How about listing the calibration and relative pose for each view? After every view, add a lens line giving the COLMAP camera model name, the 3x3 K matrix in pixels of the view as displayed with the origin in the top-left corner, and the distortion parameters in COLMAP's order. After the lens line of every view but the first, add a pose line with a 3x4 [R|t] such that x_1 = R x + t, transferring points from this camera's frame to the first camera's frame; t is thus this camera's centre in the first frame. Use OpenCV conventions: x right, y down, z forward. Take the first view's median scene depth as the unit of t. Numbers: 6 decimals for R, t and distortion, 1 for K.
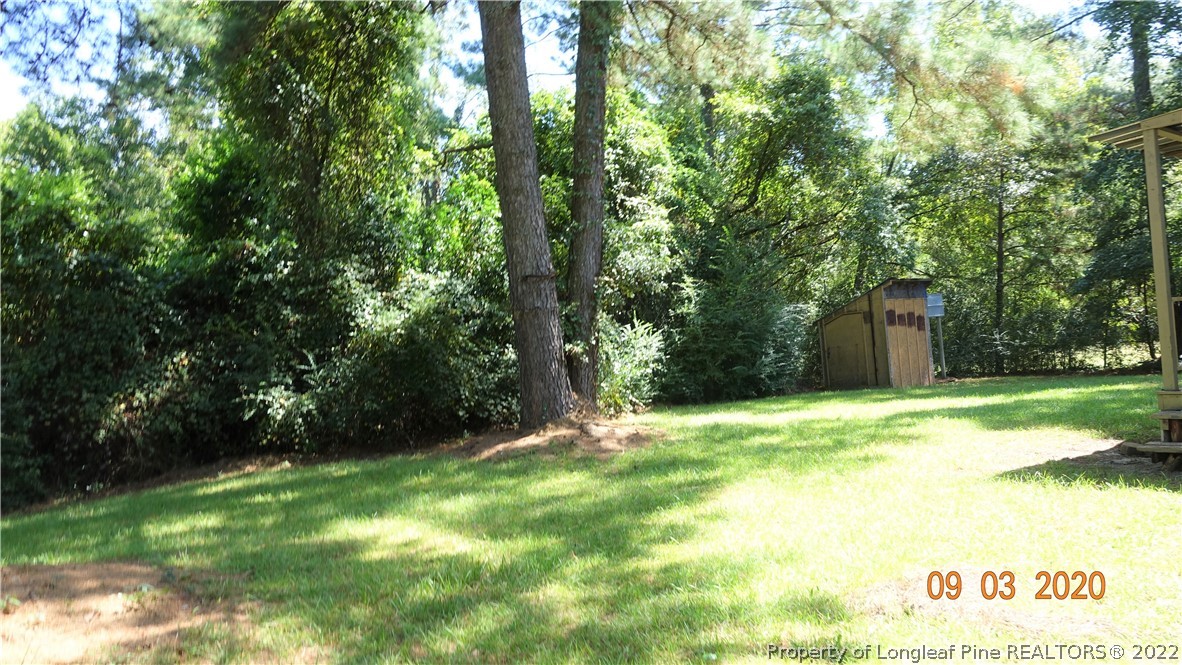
lens RADIAL K [[838.3, 0, 592.2], [0, 838.3, 336.5], [0, 0, 1]] dist [0.022989, -0.006707]
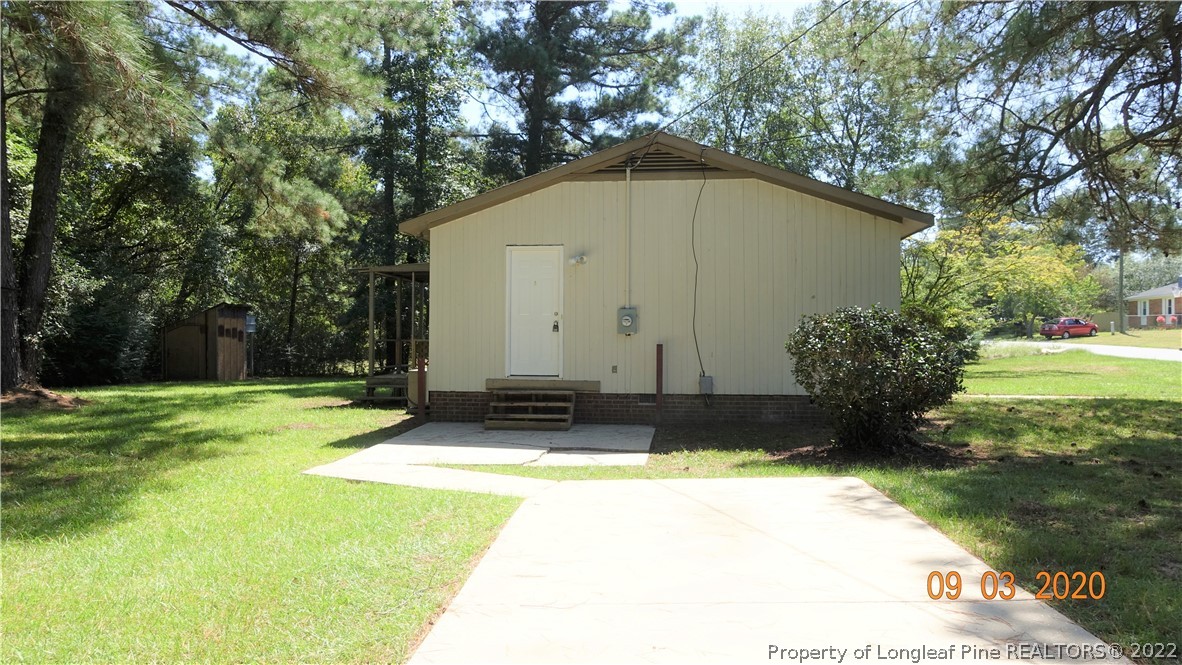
lens RADIAL K [[797.0, 0, 591.0], [0, 797.0, 332.5], [0, 0, 1]] dist [0.002770, 0.000417]
pose [[0.675217, 0.079953, 0.733273, -0.327893], [-0.068212, 0.996616, -0.045855, -0.001419], [-0.734458, -0.019056, 0.678387, -0.572456]]
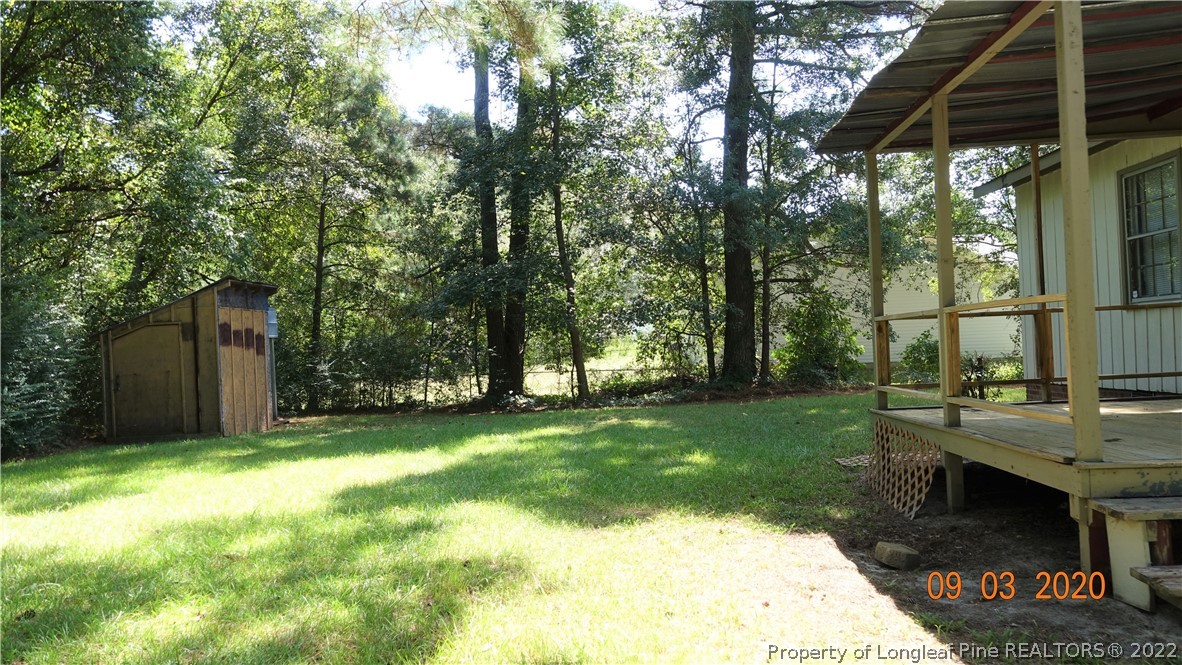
lens RADIAL K [[852.3, 0, 591.0], [0, 852.3, 332.5], [0, 0, 1]] dist [0.049354, 0.000199]
pose [[0.661609, 0.059714, 0.747467, 0.038787], [-0.028690, 0.998110, -0.054343, 0.010065], [-0.749300, 0.014509, 0.662072, 0.491375]]
